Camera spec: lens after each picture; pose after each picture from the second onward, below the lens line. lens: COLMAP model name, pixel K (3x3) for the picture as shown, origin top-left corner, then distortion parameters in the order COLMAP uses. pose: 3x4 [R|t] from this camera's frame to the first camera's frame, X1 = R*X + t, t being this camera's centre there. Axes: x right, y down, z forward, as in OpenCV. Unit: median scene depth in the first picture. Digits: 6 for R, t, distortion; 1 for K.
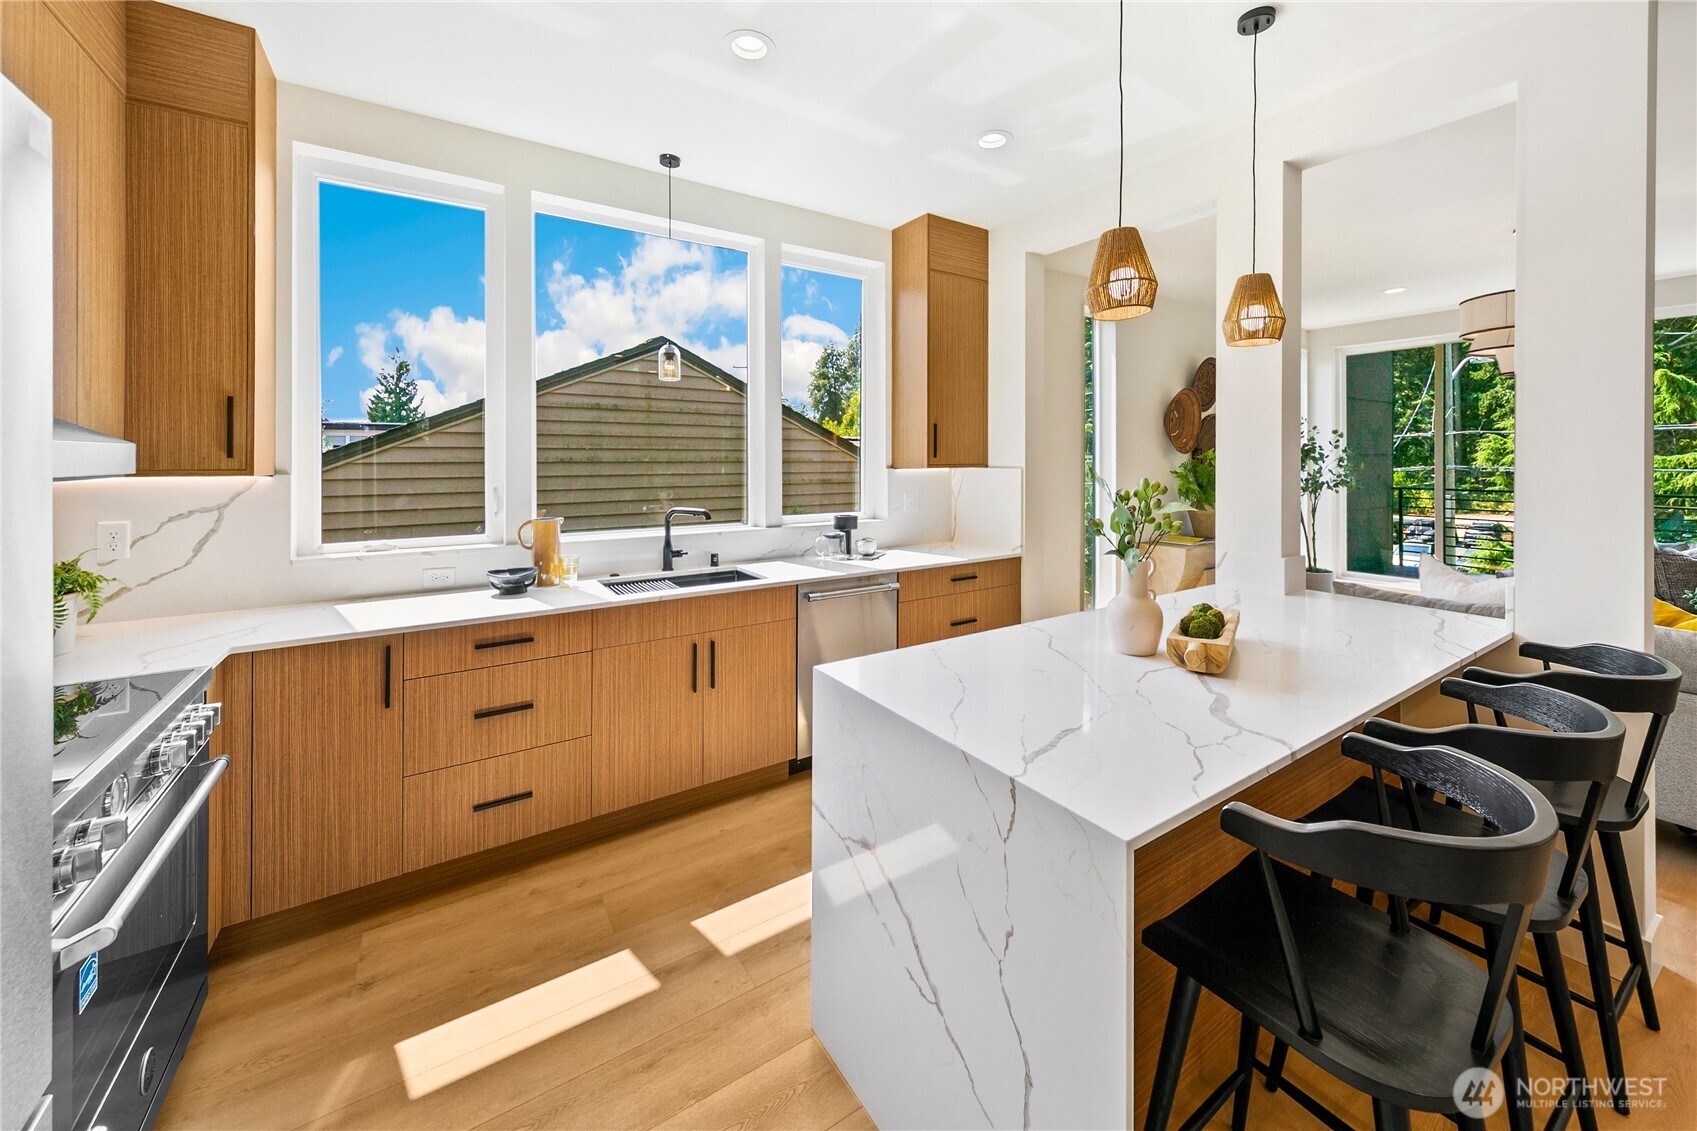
lens RADIAL K [[646.0, 0, 849.1], [0, 646.0, 454.1], [0, 0, 1]] dist [0.009457, 0.000066]
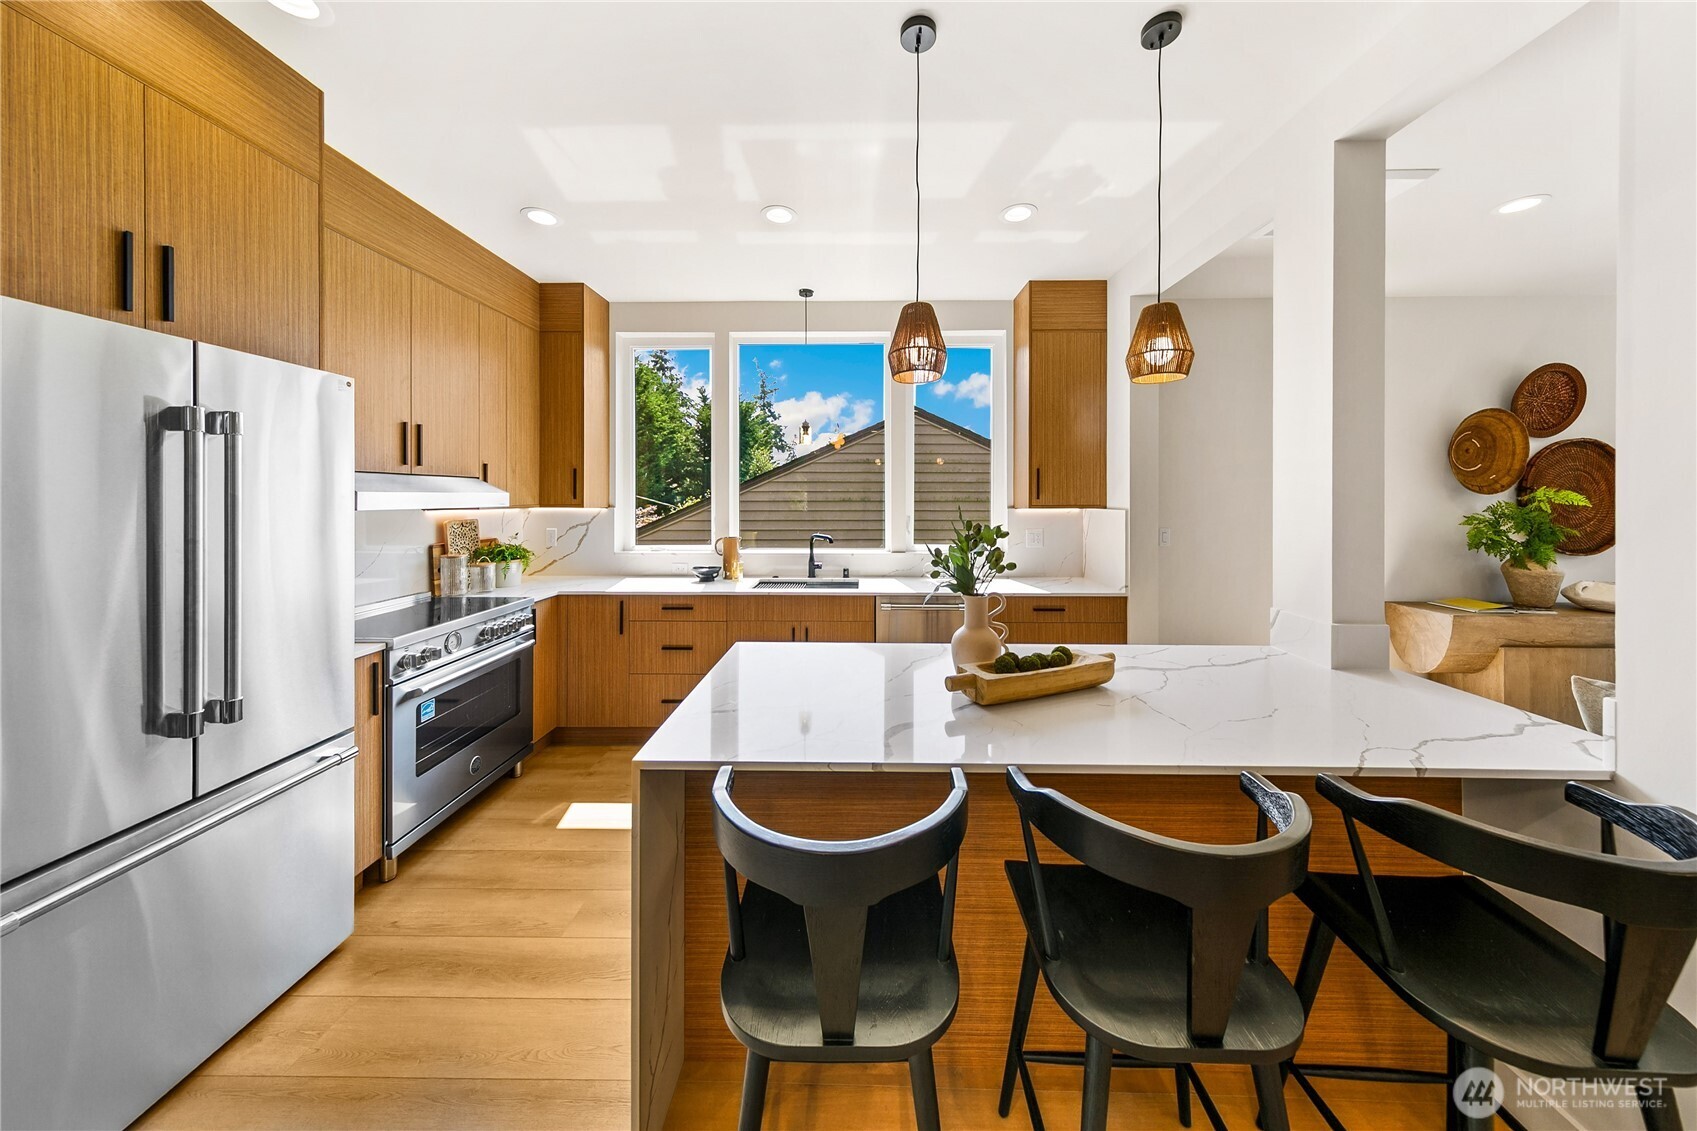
lens RADIAL K [[526.0, 0, 853.9], [0, 526.0, 497.6], [0, 0, 1]] dist [0.000526, -0.000014]
pose [[0.828594, 0.001902, -0.559847, 0.453390], [0.001872, 0.999979, 0.006169, -0.004341], [0.559847, -0.006160, 0.828573, 0.088312]]
